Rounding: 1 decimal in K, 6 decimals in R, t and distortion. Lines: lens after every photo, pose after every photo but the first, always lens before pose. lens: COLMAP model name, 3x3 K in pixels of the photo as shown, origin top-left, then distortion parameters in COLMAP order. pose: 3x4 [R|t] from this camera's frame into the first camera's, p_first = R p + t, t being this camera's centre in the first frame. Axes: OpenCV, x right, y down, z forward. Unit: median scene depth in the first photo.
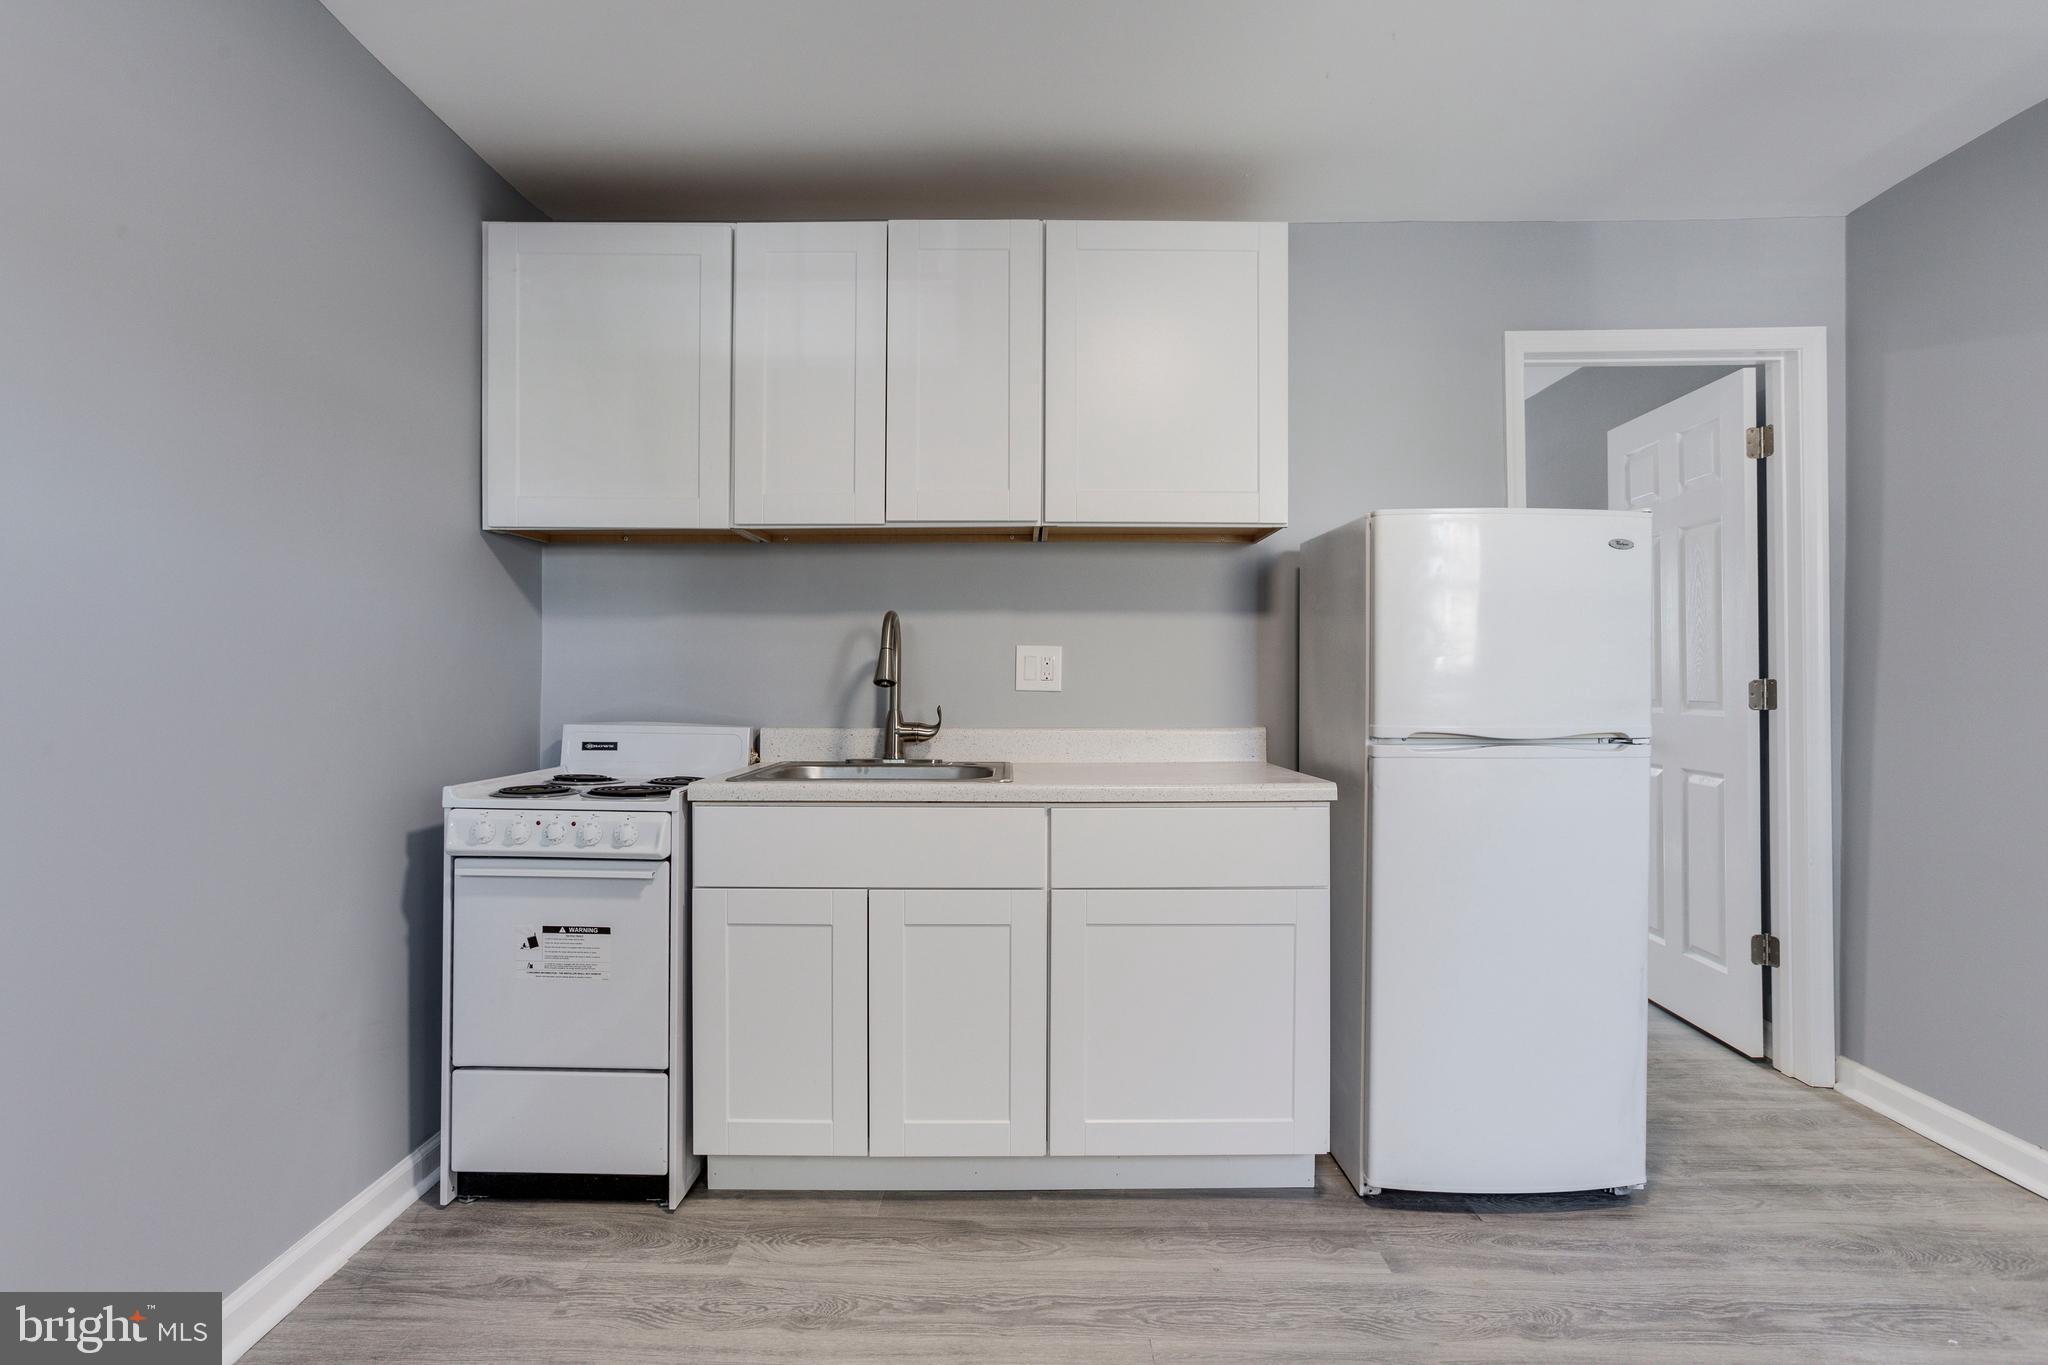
lens RADIAL K [[1038.7, 0, 1037.8], [0, 1038.7, 673.9], [0, 0, 1]] dist [-0.046824, 0.032029]
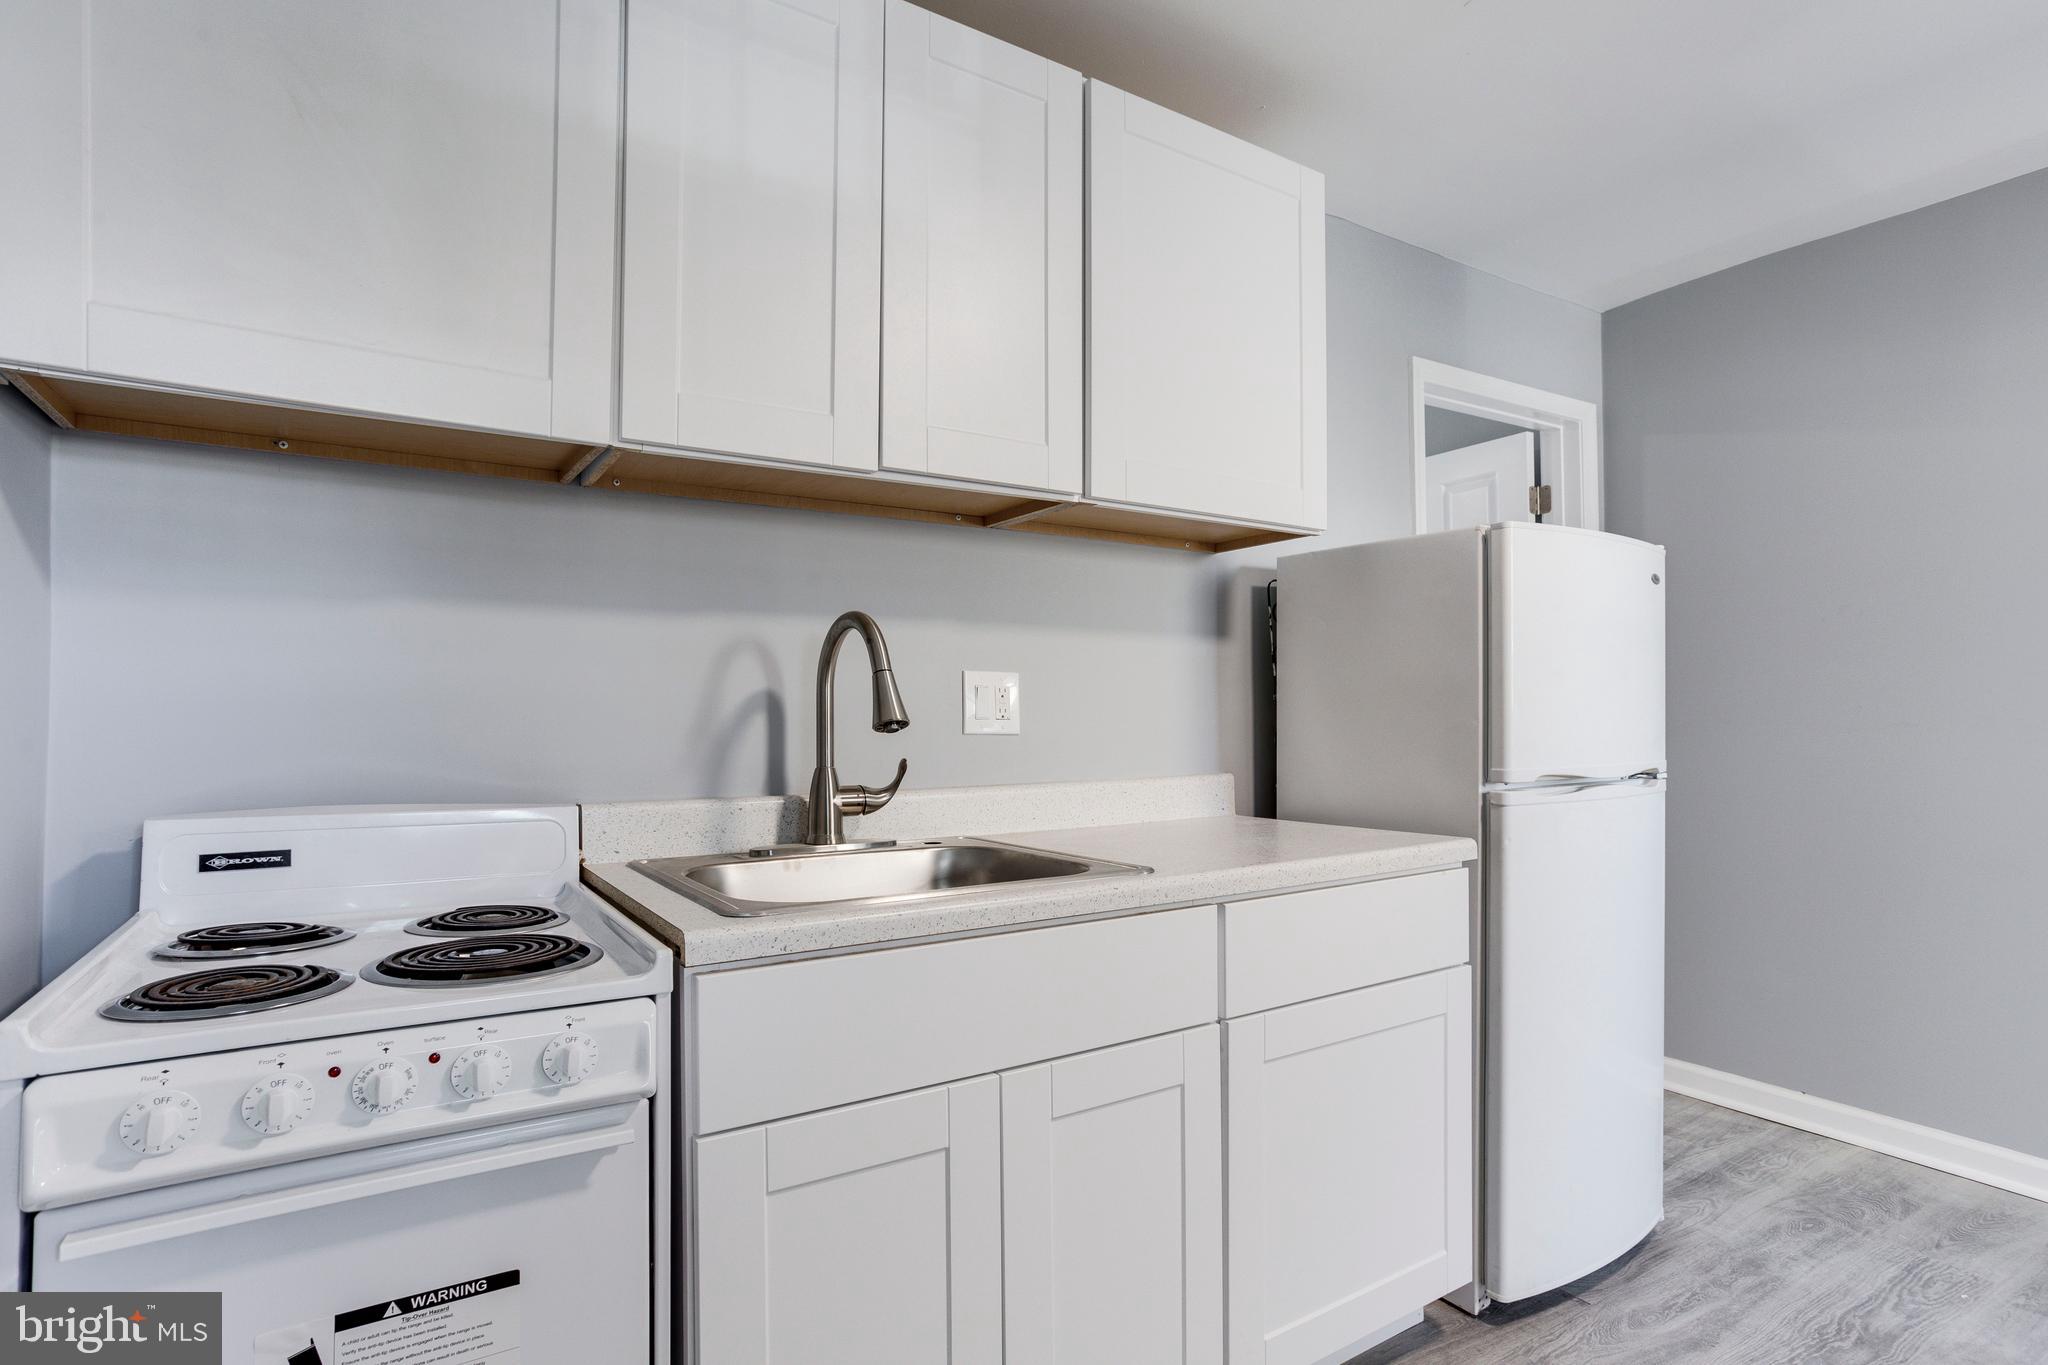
lens RADIAL K [[1025.0, 0, 1047.8], [0, 1025.0, 706.2], [0, 0, 1]] dist [-0.046082, 0.029180]
pose [[0.838429, 0.000358, 0.545011, -0.457009], [0.001835, 0.999992, -0.003480, -0.000636], [-0.545008, 0.003918, 0.838422, 0.492402]]
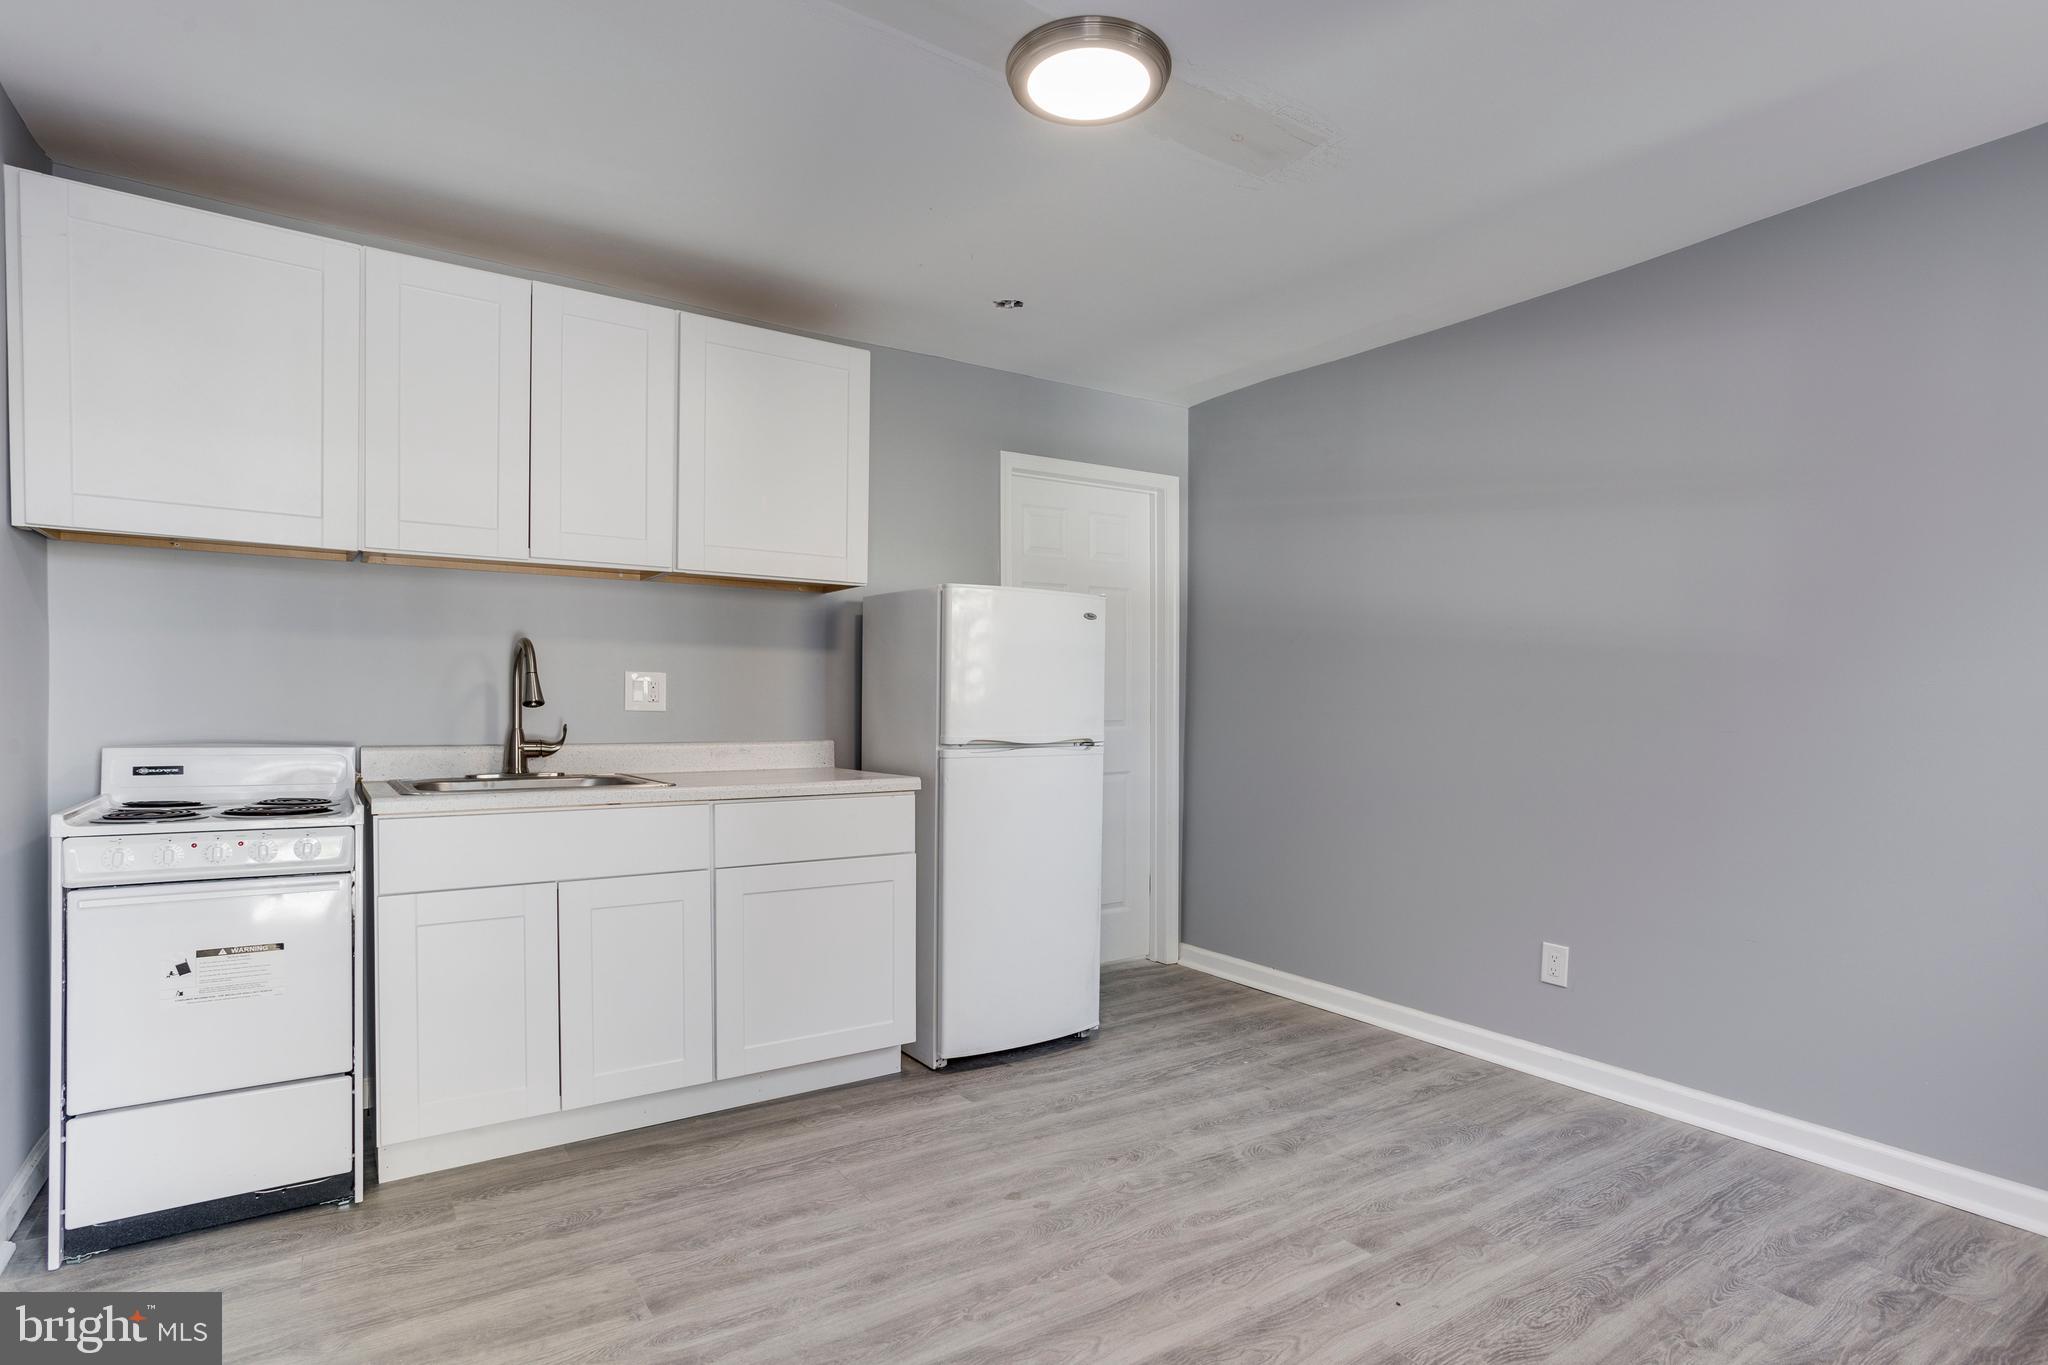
lens RADIAL K [[1045.1, 0, 1071.1], [0, 1045.1, 734.3], [0, 0, 1]] dist [-0.055129, 0.033226]
pose [[0.815192, -0.010811, 0.579090, -0.359863], [-0.010407, 0.999391, 0.033307, -0.001277], [-0.579097, -0.033179, 0.814583, -0.262935]]
